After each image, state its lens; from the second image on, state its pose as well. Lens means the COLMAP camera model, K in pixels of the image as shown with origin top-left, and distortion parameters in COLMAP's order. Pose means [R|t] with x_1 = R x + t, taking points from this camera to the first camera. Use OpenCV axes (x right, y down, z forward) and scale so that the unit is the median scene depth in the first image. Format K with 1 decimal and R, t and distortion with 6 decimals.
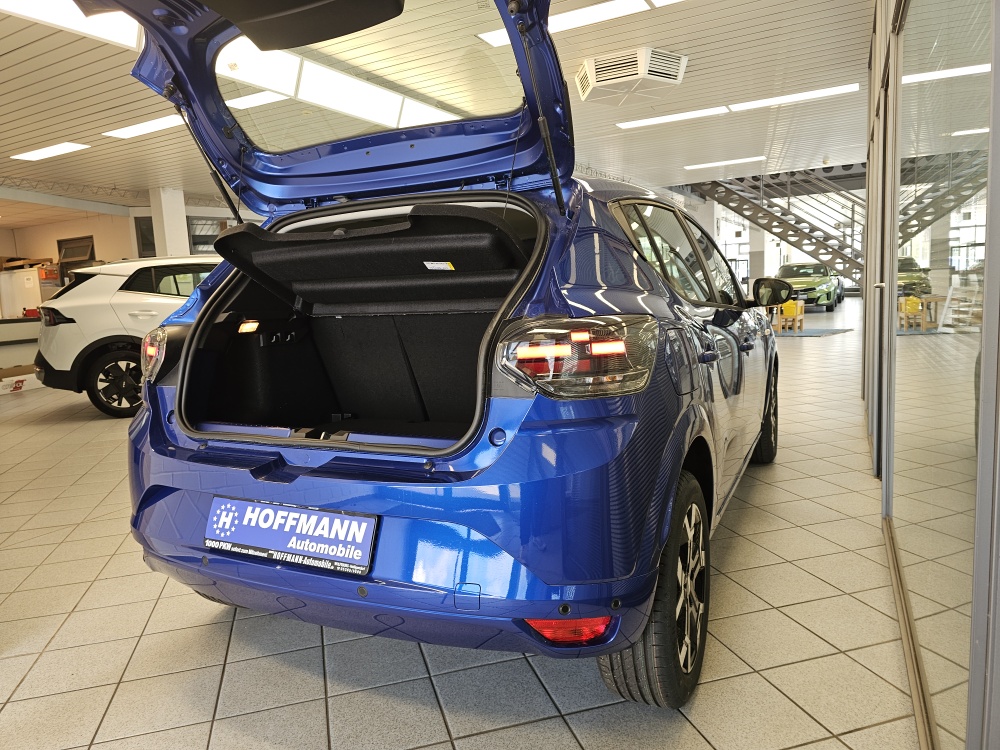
lens RADIAL K [[658.5, 0, 473.6], [0, 658.5, 366.0], [0, 0, 1]] dist [0.059575, -0.052388]
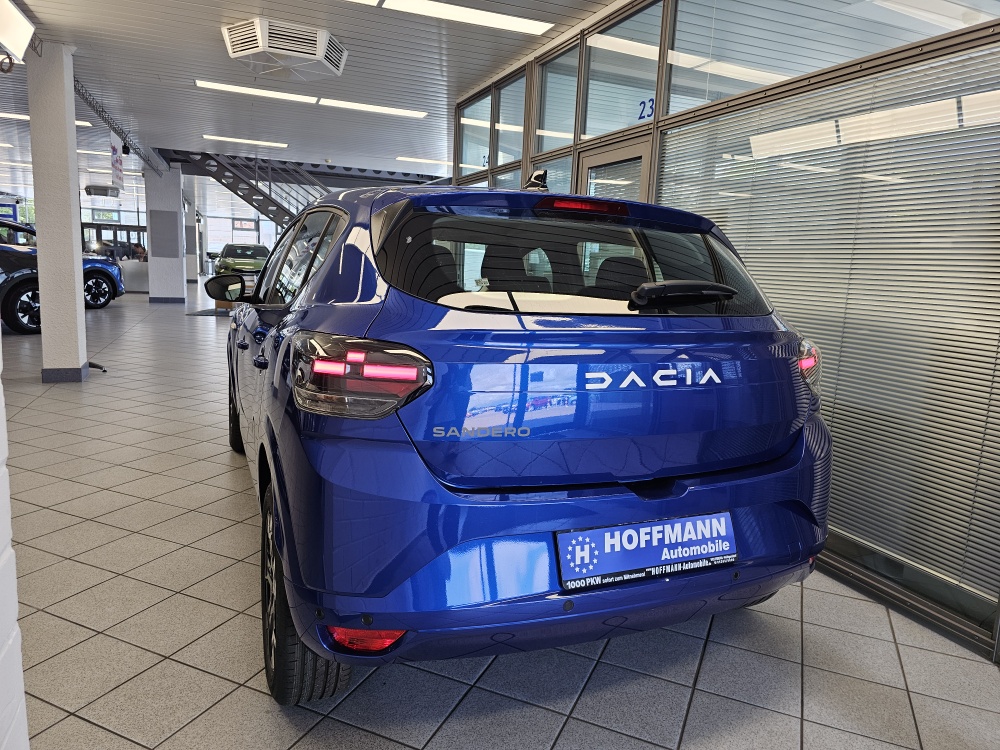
lens RADIAL K [[675.2, 0, 491.6], [0, 675.2, 362.1], [0, 0, 1]] dist [0.052442, -0.062077]
pose [[0.640345, -0.039027, 0.767096, -1.198073], [0.016282, 0.999174, 0.037243, -0.072592], [-0.767915, -0.011359, 0.640451, 0.516066]]
